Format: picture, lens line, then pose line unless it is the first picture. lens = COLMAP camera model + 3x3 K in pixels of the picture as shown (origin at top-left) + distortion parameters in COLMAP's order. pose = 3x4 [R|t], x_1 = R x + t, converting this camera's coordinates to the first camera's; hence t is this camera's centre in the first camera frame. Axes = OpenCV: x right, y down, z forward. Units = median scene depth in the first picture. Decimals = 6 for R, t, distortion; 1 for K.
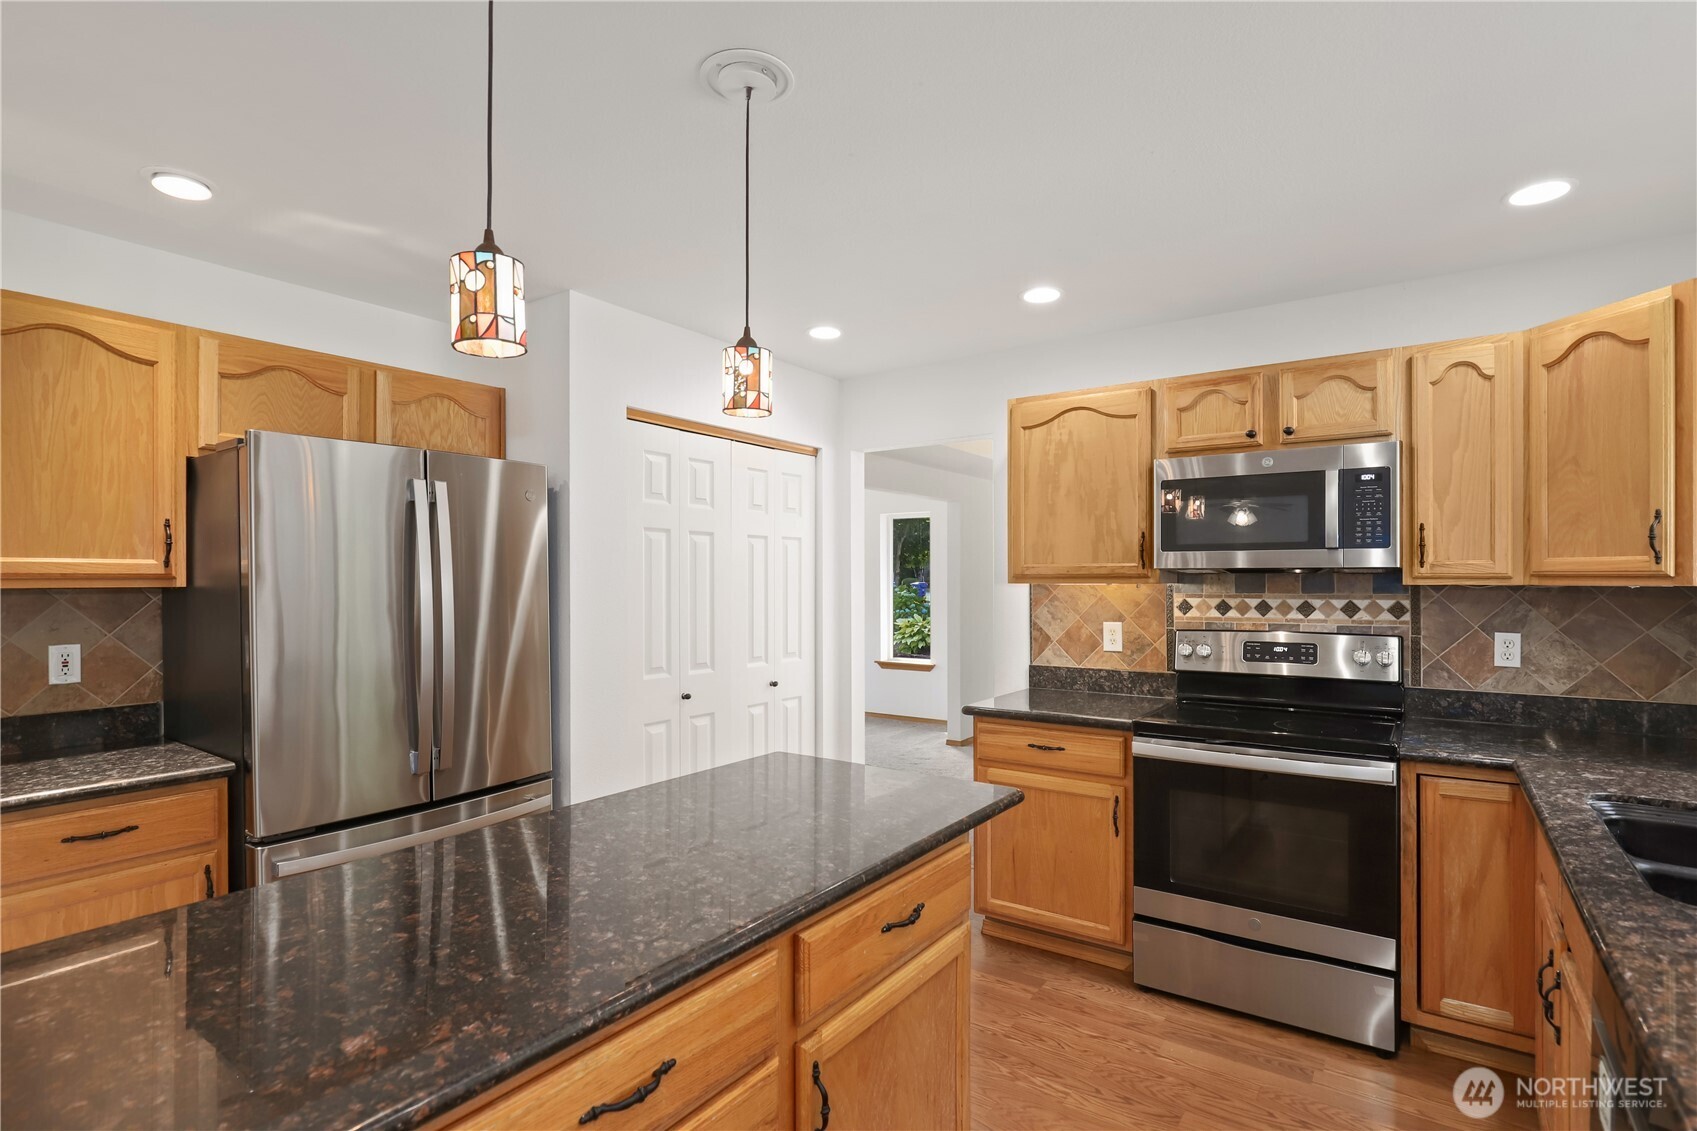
lens RADIAL K [[826.4, 0, 853.7], [0, 826.4, 581.1], [0, 0, 1]] dist [-0.015952, 0.000214]
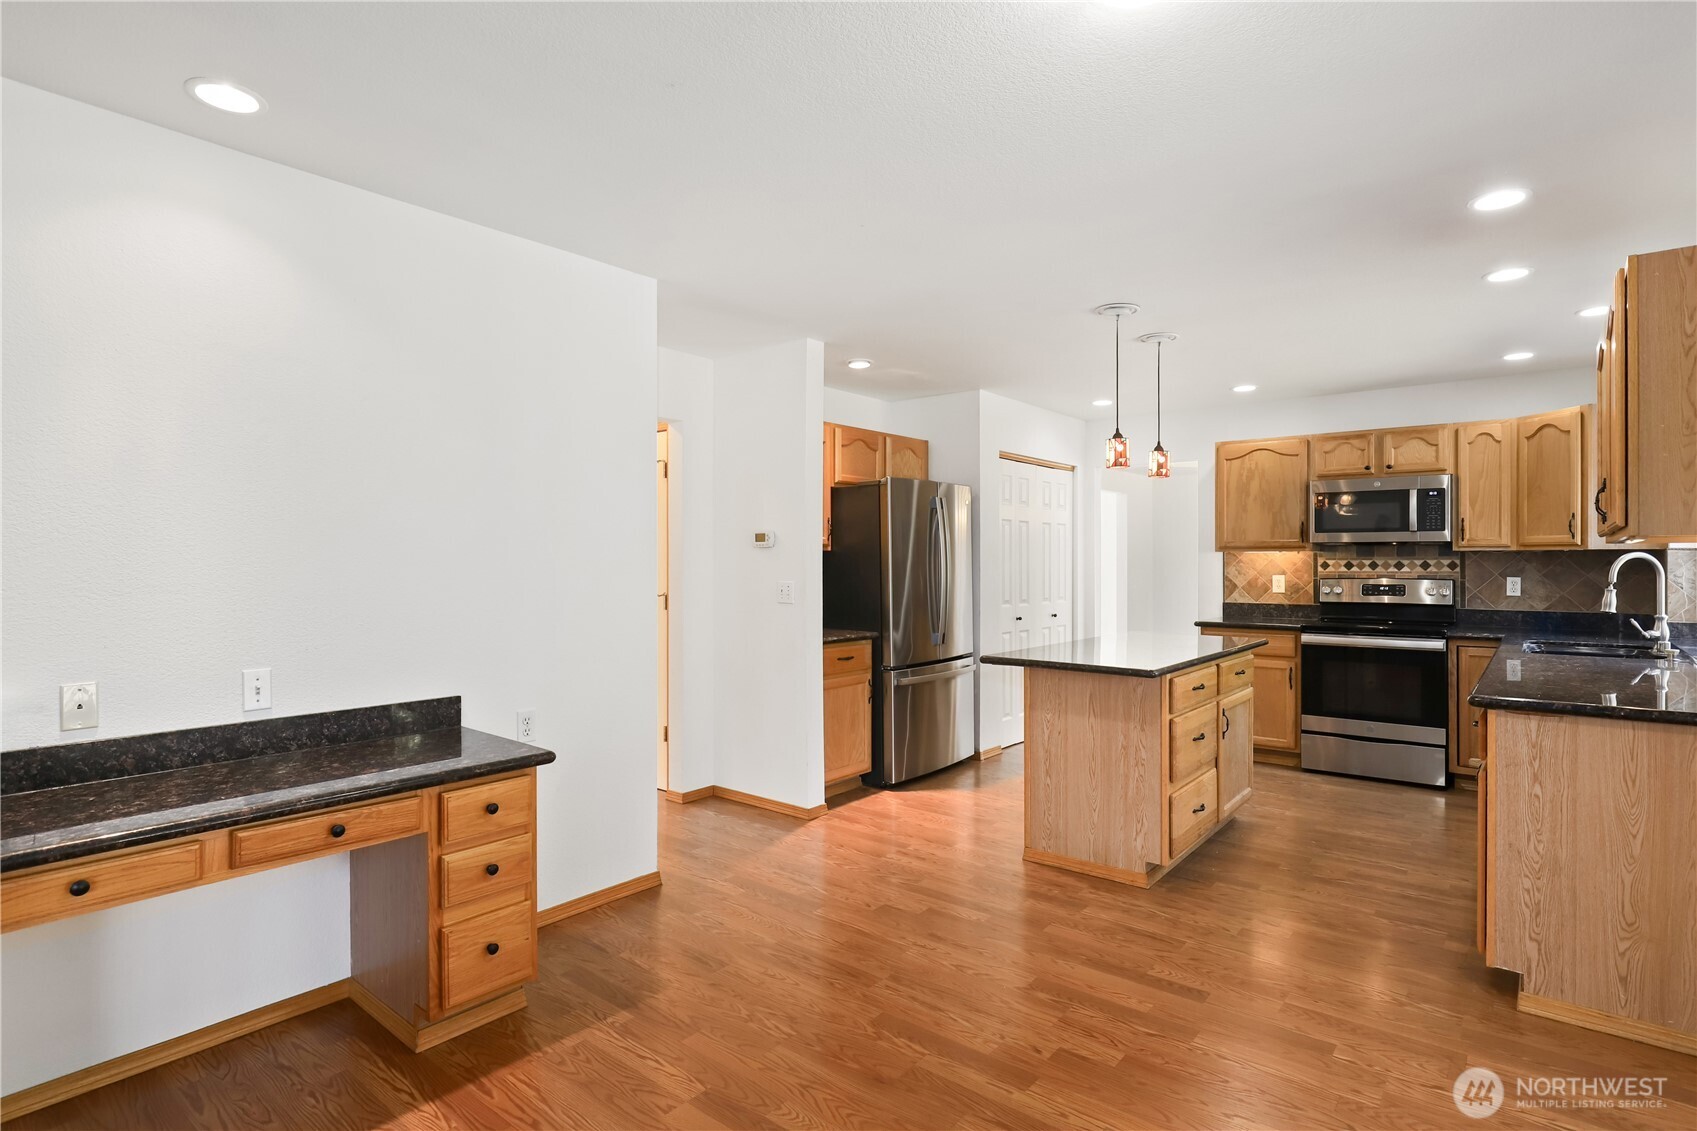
lens RADIAL K [[863.6, 0, 848.5], [0, 863.6, 565.5], [0, 0, 1]] dist [-0.017334, 0.000153]
pose [[0.997288, 0.001213, -0.073582, -0.514380], [-0.000920, 0.999992, 0.004016, 0.029396], [0.073586, -0.003937, 0.997281, -0.962200]]
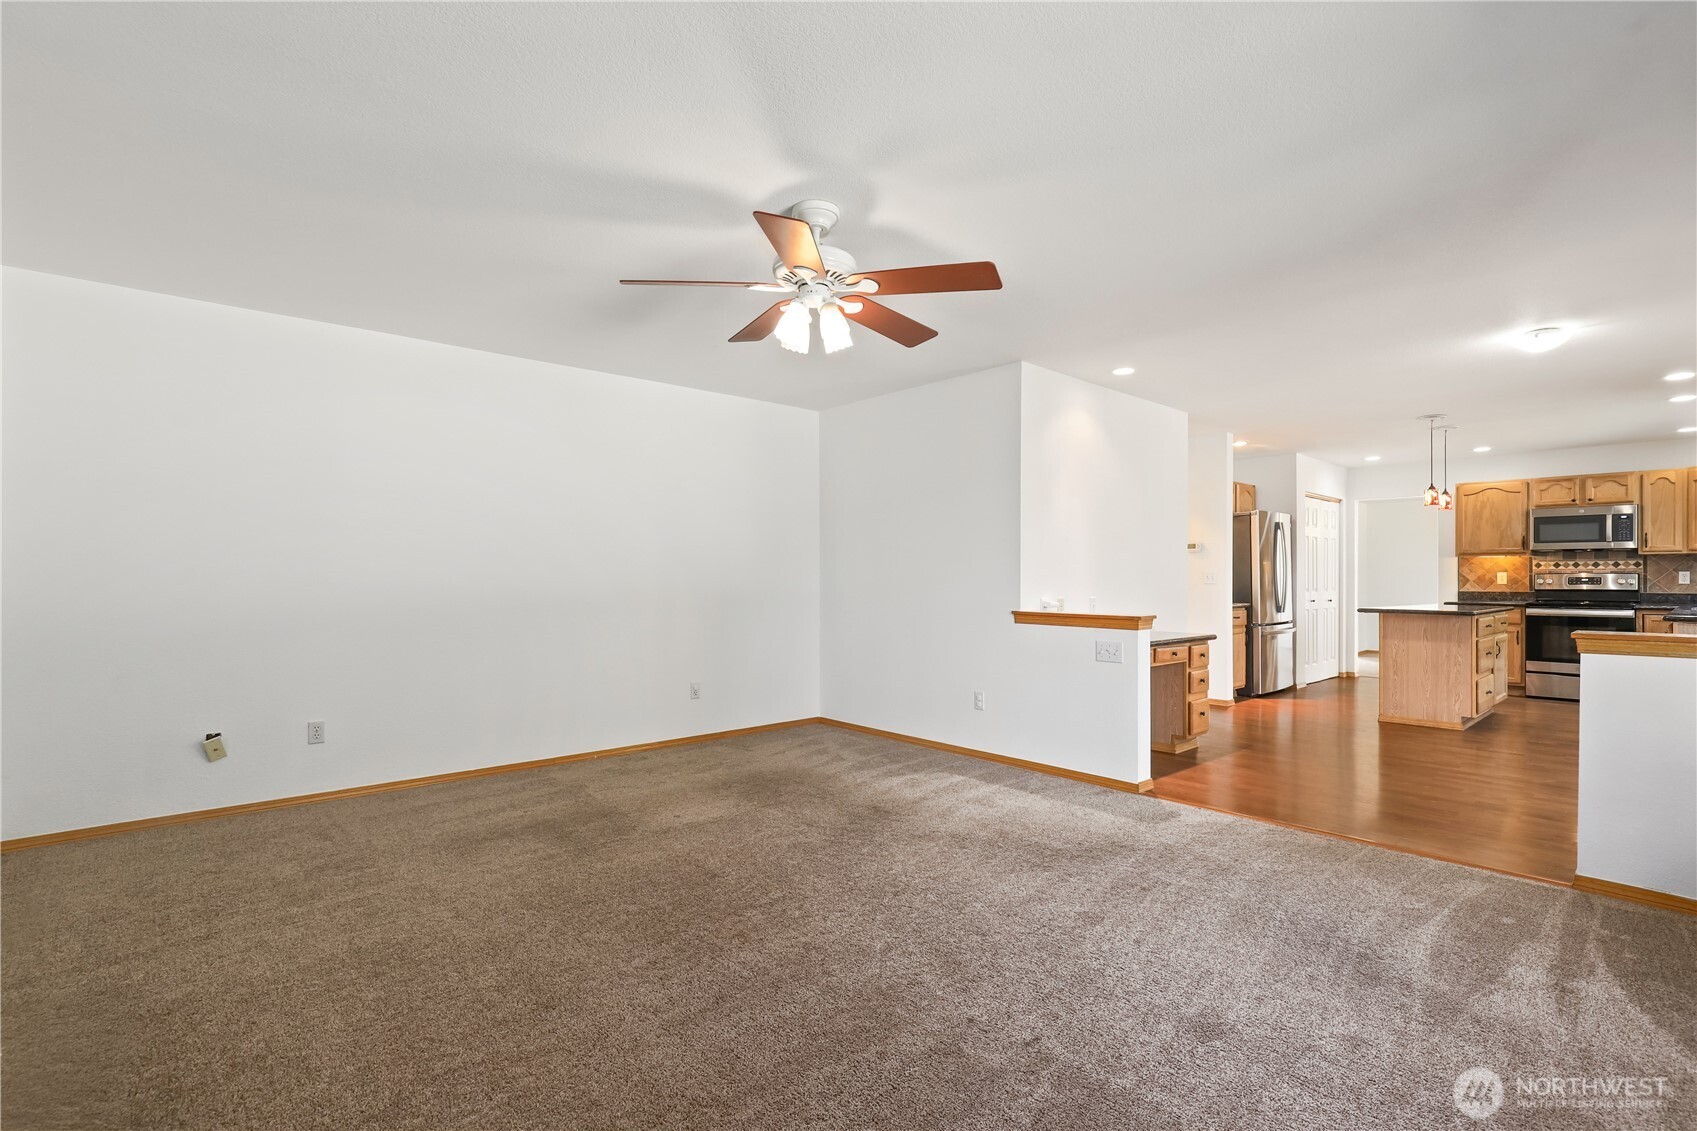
lens RADIAL K [[797.1, 0, 870.7], [0, 797.1, 578.9], [0, 0, 1]] dist [0.001858, 0.001377]
pose [[0.979542, 0.002888, -0.201218, -1.288212], [-0.003034, 0.999995, -0.000420, 0.092900], [0.201216, 0.001022, 0.979546, -2.100391]]
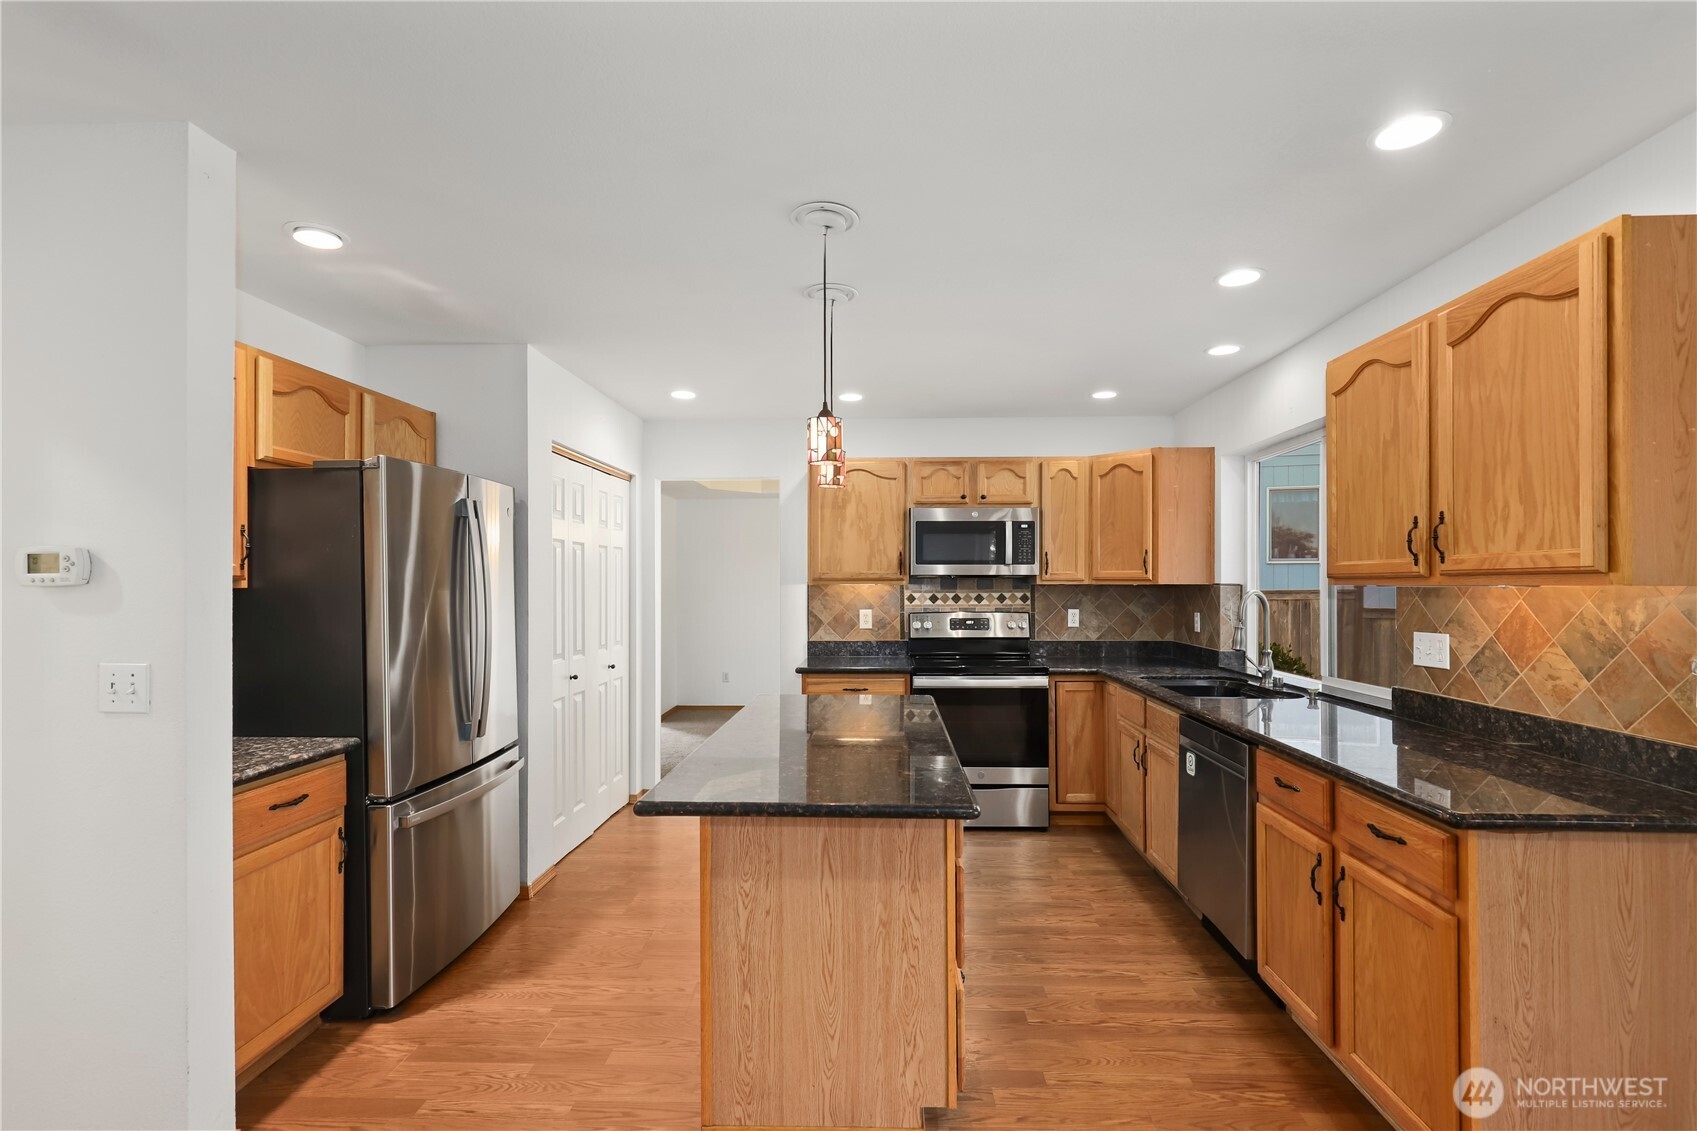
lens RADIAL K [[797.1, 0, 870.7], [0, 797.1, 578.9], [0, 0, 1]] dist [0.001858, 0.001377]
pose [[0.831620, 0.002004, 0.555342, -0.602111], [0.001054, 0.999986, -0.005187, 0.001223], [-0.555344, 0.004899, 0.831606, -0.274821]]
